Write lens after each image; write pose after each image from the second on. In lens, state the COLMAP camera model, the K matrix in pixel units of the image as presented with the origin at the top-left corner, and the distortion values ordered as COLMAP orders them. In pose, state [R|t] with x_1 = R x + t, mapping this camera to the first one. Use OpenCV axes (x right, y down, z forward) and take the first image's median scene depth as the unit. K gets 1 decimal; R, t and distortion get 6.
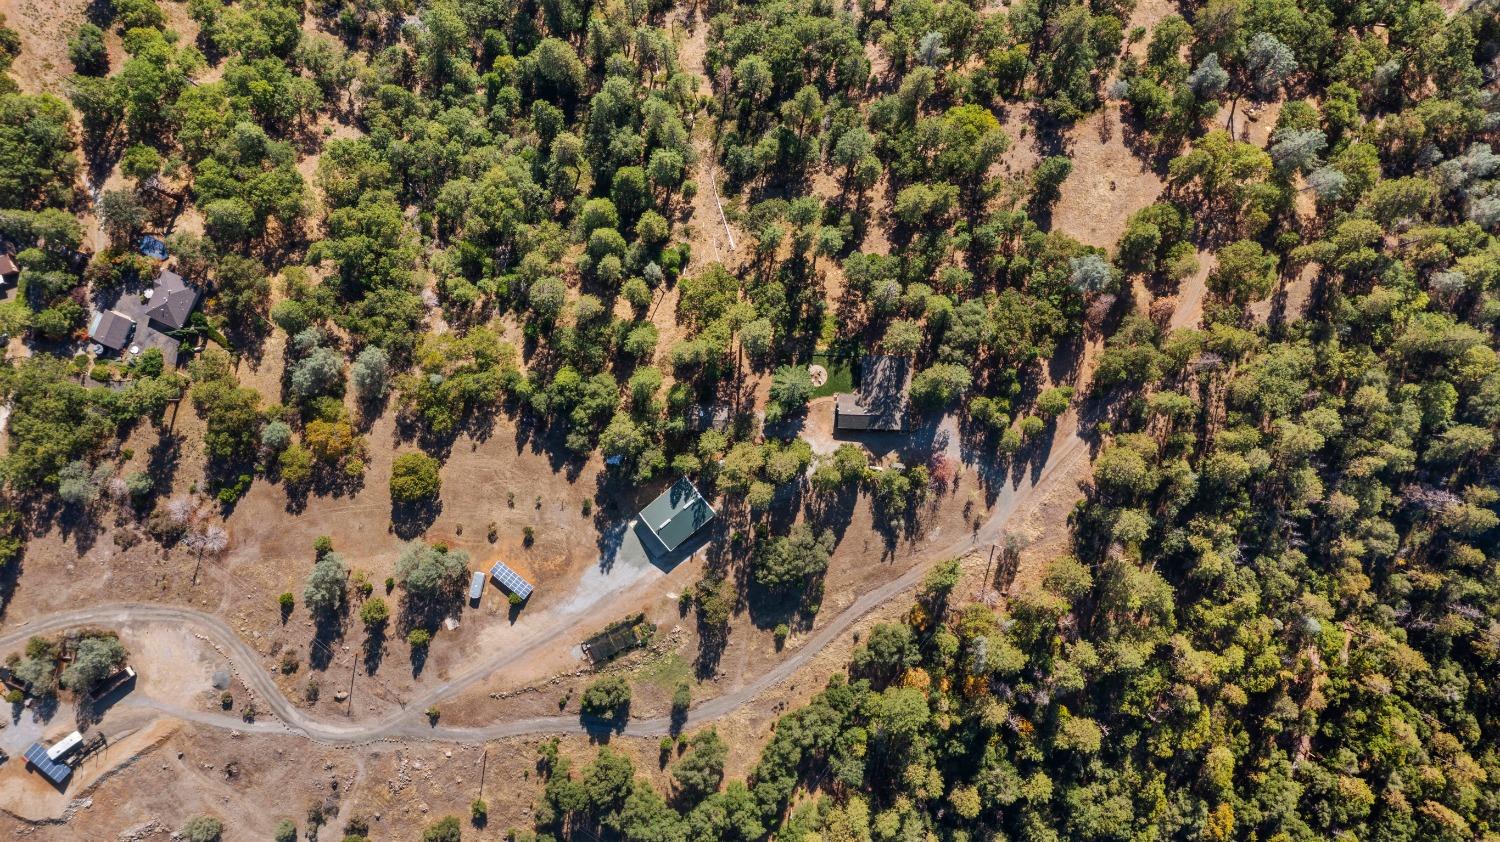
lens RADIAL K [[1188.8, 0, 750.0], [0, 1188.8, 421.0], [0, 0, 1]] dist [-0.000405, 0.000410]
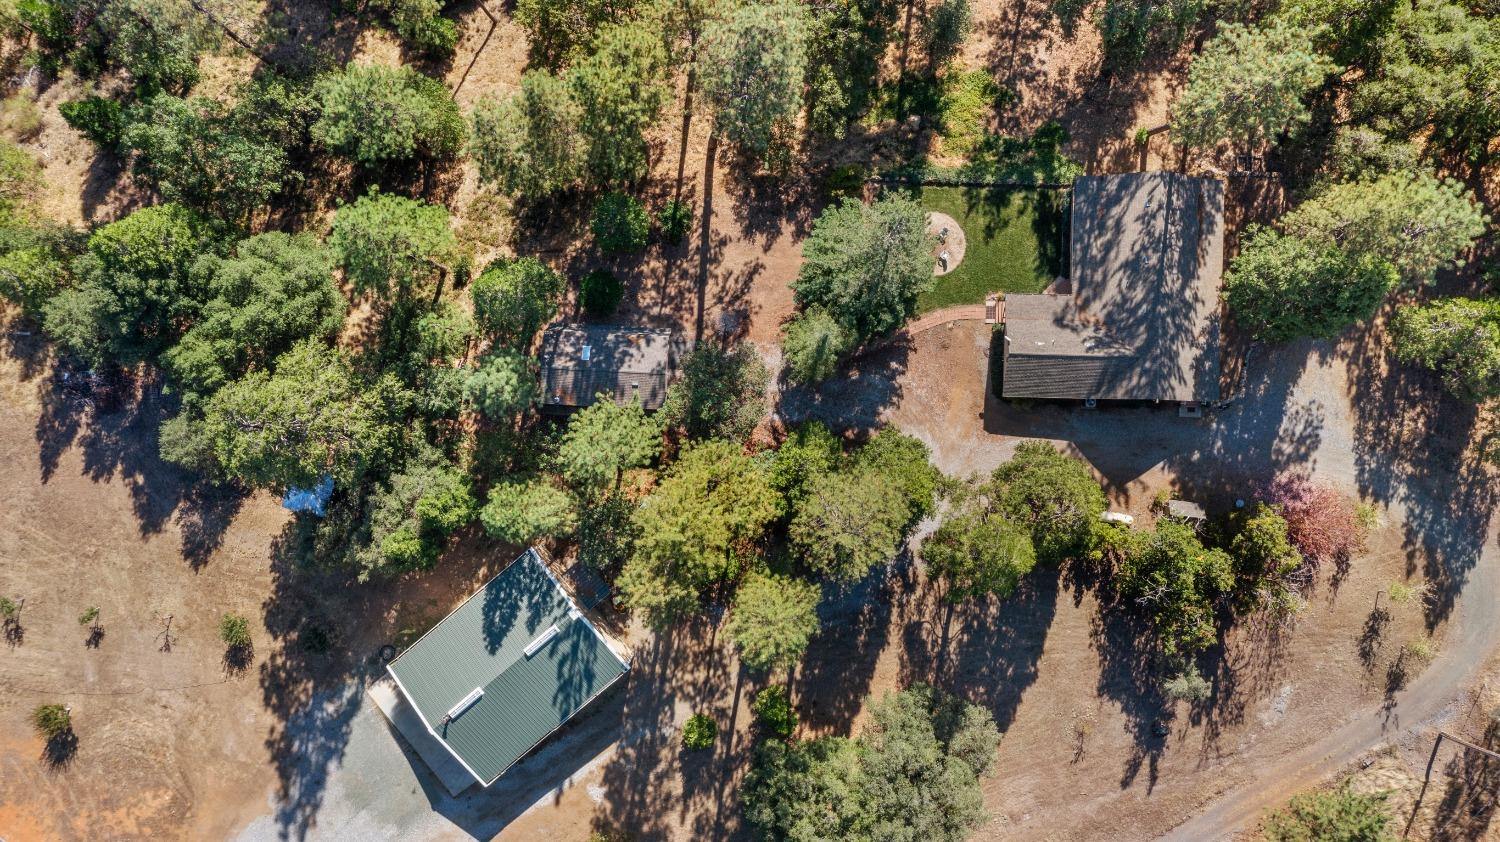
lens RADIAL K [[1188.8, 0, 750.0], [0, 1188.8, 421.0], [0, 0, 1]] dist [-0.000405, 0.000410]
pose [[0.999991, -0.003356, 0.002447, 0.002910], [0.003343, 0.999982, 0.005004, 0.010871], [-0.002463, -0.004996, 0.999984, 0.670301]]
